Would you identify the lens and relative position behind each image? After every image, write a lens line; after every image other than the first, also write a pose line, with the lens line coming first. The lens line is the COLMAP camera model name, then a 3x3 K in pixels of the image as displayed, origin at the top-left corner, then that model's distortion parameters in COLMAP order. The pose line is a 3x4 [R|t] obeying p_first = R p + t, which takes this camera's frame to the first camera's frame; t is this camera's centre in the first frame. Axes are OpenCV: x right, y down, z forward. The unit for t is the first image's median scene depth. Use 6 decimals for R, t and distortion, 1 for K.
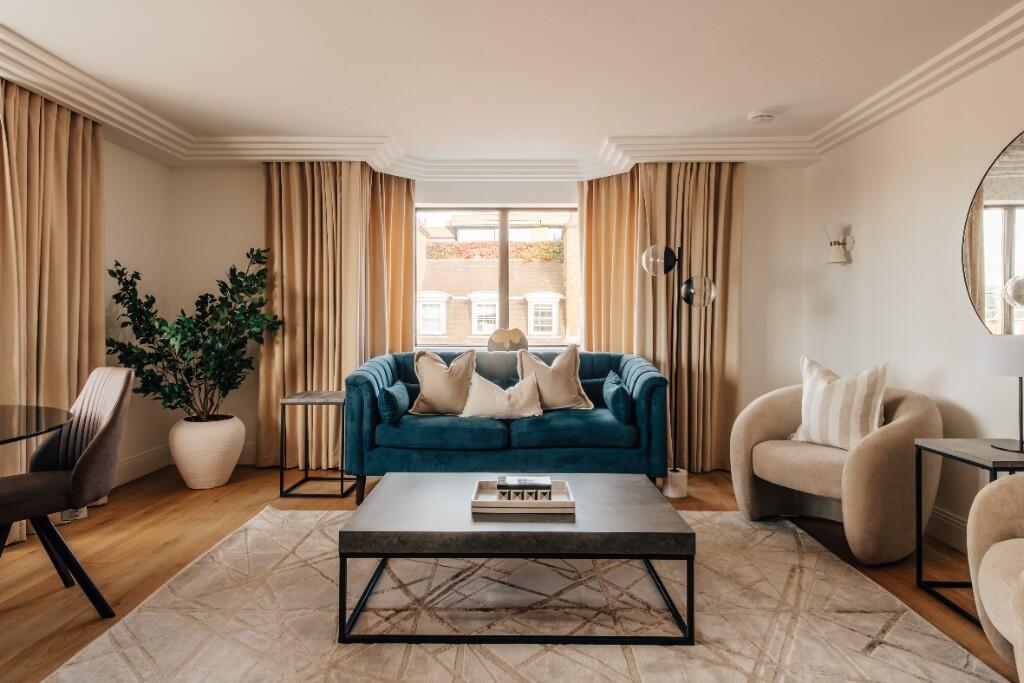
lens RADIAL K [[577.9, 0, 508.7], [0, 577.9, 321.2], [0, 0, 1]] dist [0.009860, -0.006761]
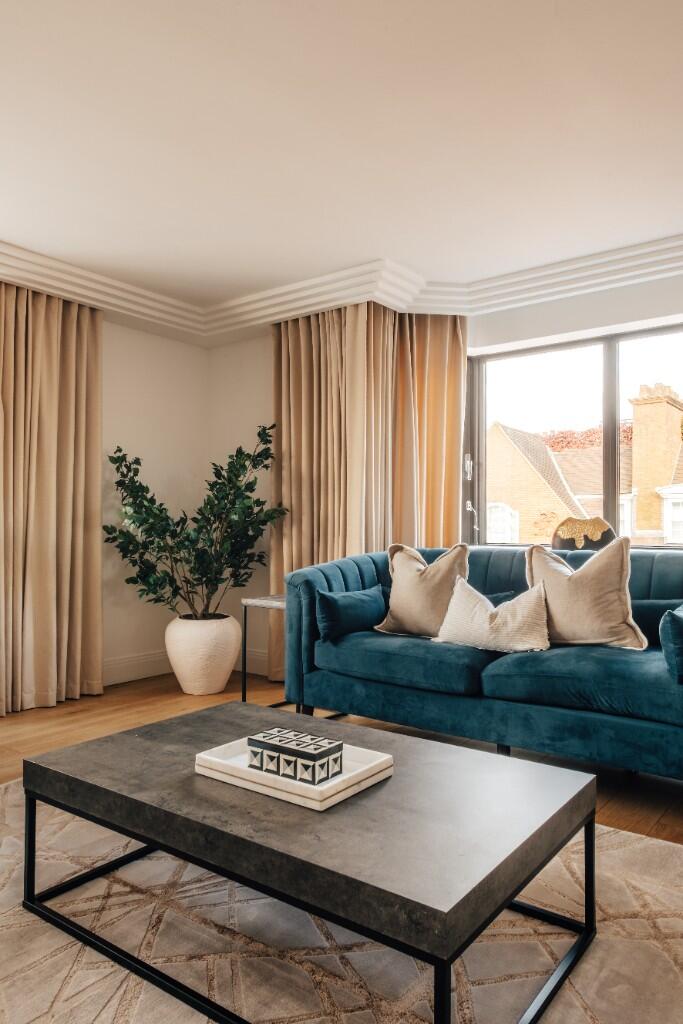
lens RADIAL K [[700.5, 0, 344.8], [0, 700.5, 514.7], [0, 0, 1]] dist [0.014126, -0.014644]
pose [[0.804519, -0.012669, -0.593791, 0.336694], [-0.000390, 0.999761, -0.021860, 0.036618], [0.593926, 0.017818, 0.804322, 0.284537]]
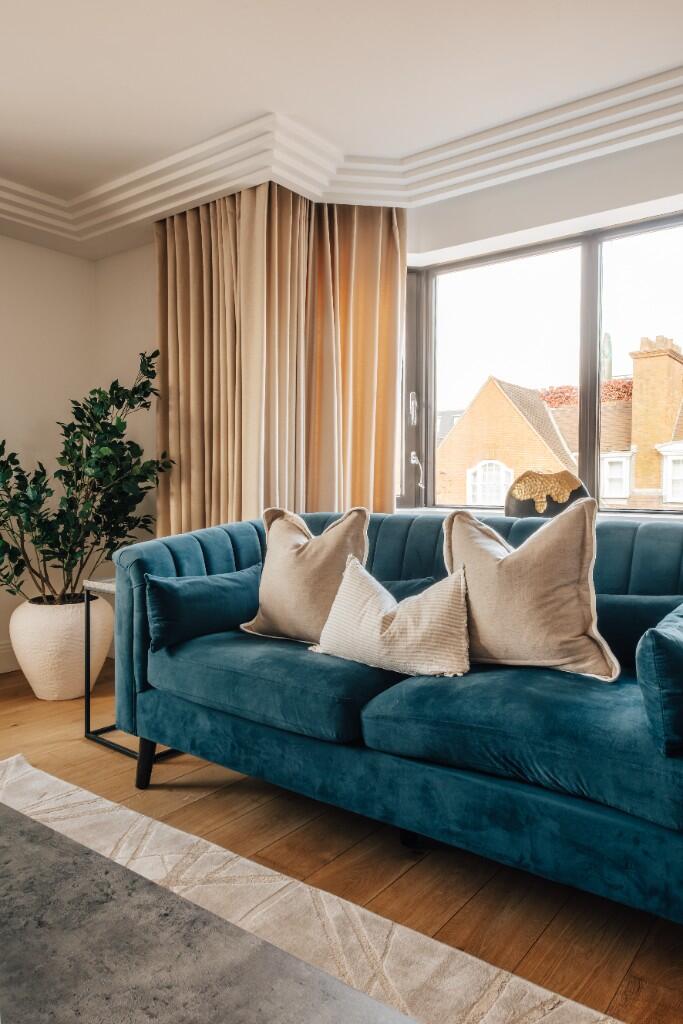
lens RADIAL K [[700.5, 0, 345.5], [0, 700.5, 493.8], [0, 0, 1]] dist [0.014126, -0.014644]
pose [[0.804410, 0.007889, -0.594023, 0.281722], [-0.003582, 0.999958, 0.008430, 0.036425], [0.594064, -0.004654, 0.804404, 0.587655]]
